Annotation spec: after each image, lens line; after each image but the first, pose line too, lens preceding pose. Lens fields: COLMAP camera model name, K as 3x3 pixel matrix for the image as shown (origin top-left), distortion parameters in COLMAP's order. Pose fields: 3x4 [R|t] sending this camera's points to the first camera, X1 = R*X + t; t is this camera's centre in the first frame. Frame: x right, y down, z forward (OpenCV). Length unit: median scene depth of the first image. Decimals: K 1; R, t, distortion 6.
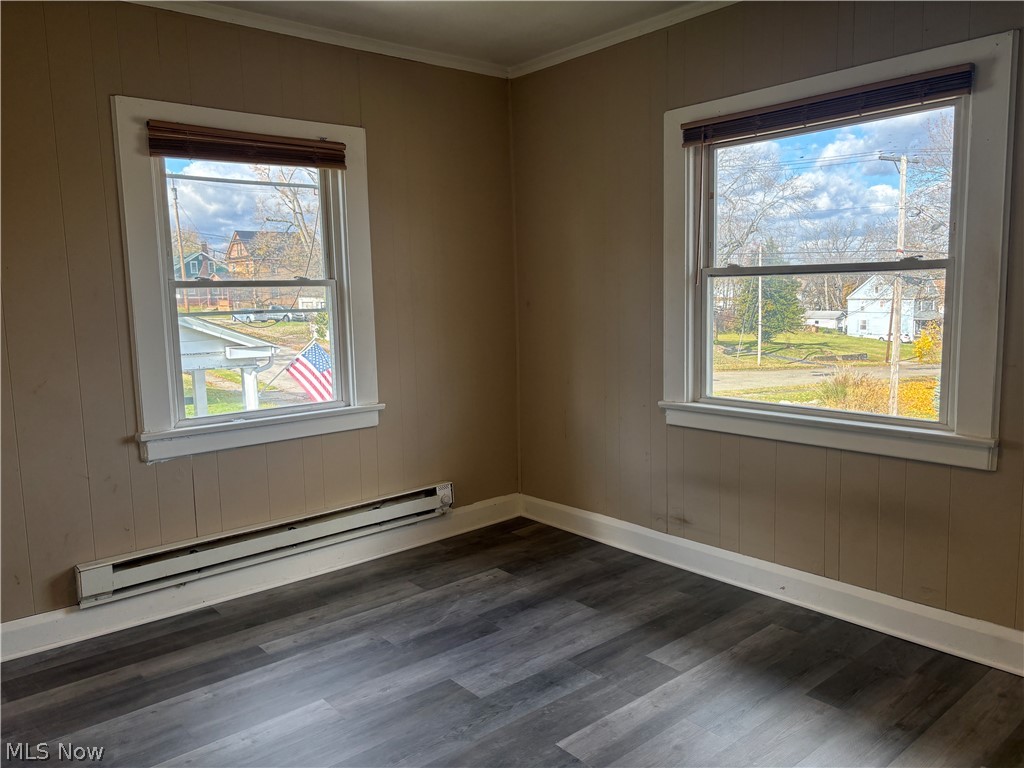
lens RADIAL K [[771.3, 0, 512.0], [0, 771.3, 384.0], [0, 0, 1]] dist [-0.000017, -0.000012]
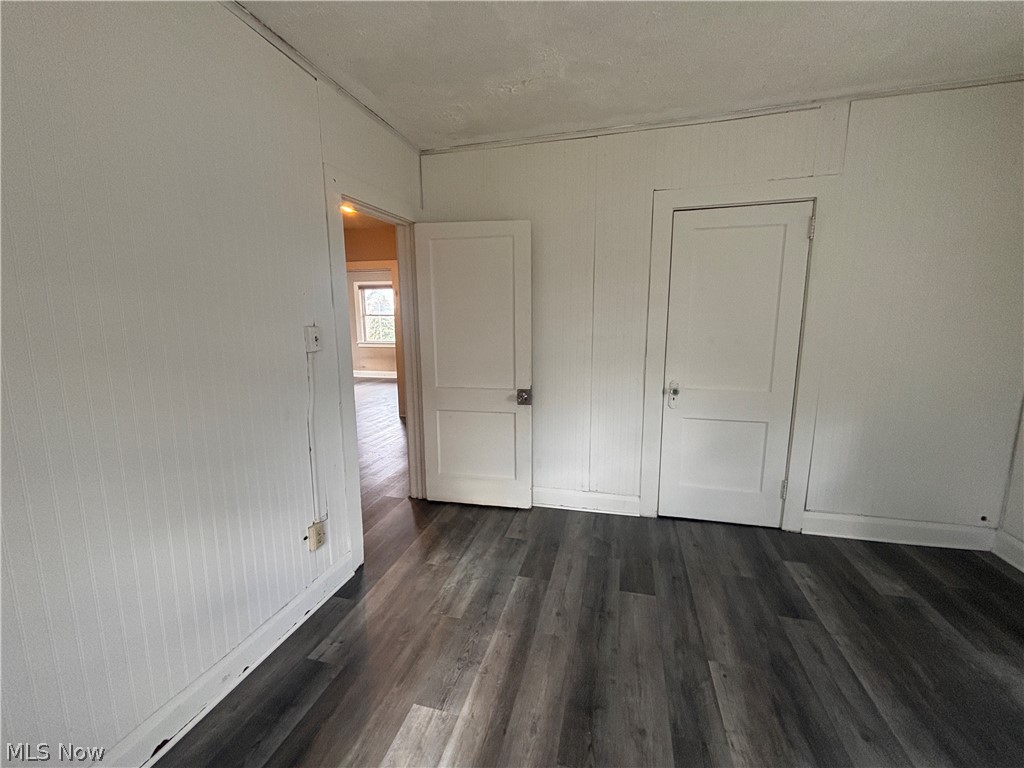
lens RADIAL K [[422.6, 0, 512.0], [0, 422.6, 384.0], [0, 0, 1]] dist [0.018363, 0.000102]
pose [[0.821736, -0.070032, 0.565549, -0.528916], [0.057380, 0.997545, 0.040154, 0.234983], [-0.566973, -0.000545, 0.823736, -1.735608]]
